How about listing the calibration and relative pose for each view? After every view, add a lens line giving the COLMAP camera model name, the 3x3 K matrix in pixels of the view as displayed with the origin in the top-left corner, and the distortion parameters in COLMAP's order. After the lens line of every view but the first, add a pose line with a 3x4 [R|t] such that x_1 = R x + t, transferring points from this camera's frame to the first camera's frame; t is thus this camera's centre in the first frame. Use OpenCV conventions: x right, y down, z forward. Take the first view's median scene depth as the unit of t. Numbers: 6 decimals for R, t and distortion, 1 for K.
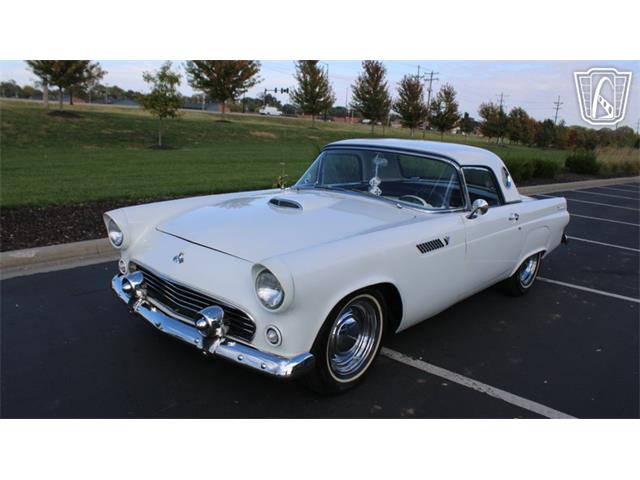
lens RADIAL K [[523.3, 0, 309.8], [0, 523.3, 252.8], [0, 0, 1]] dist [-0.161384, 0.118088]
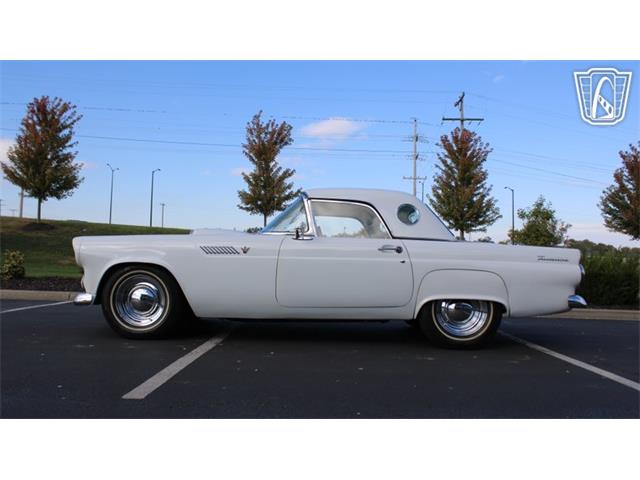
lens RADIAL K [[529.7, 0, 335.8], [0, 529.7, 272.2], [0, 0, 1]] dist [-0.135133, 0.099546]
pose [[0.693213, -0.015229, -0.720571, 1.010613], [-0.169929, 0.968138, -0.183939, 0.170428], [0.700414, 0.249956, 0.668538, 0.243153]]
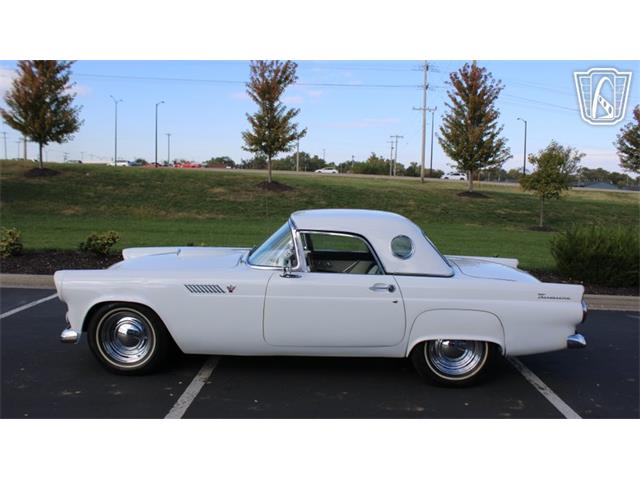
lens RADIAL K [[529.7, 0, 330.1], [0, 529.7, 263.2], [0, 0, 1]] dist [-0.135133, 0.099546]
pose [[0.674122, 0.075941, -0.734706, 0.997209], [-0.177271, 0.982262, -0.061124, -0.036338], [0.717032, 0.171448, 0.675627, 0.252260]]
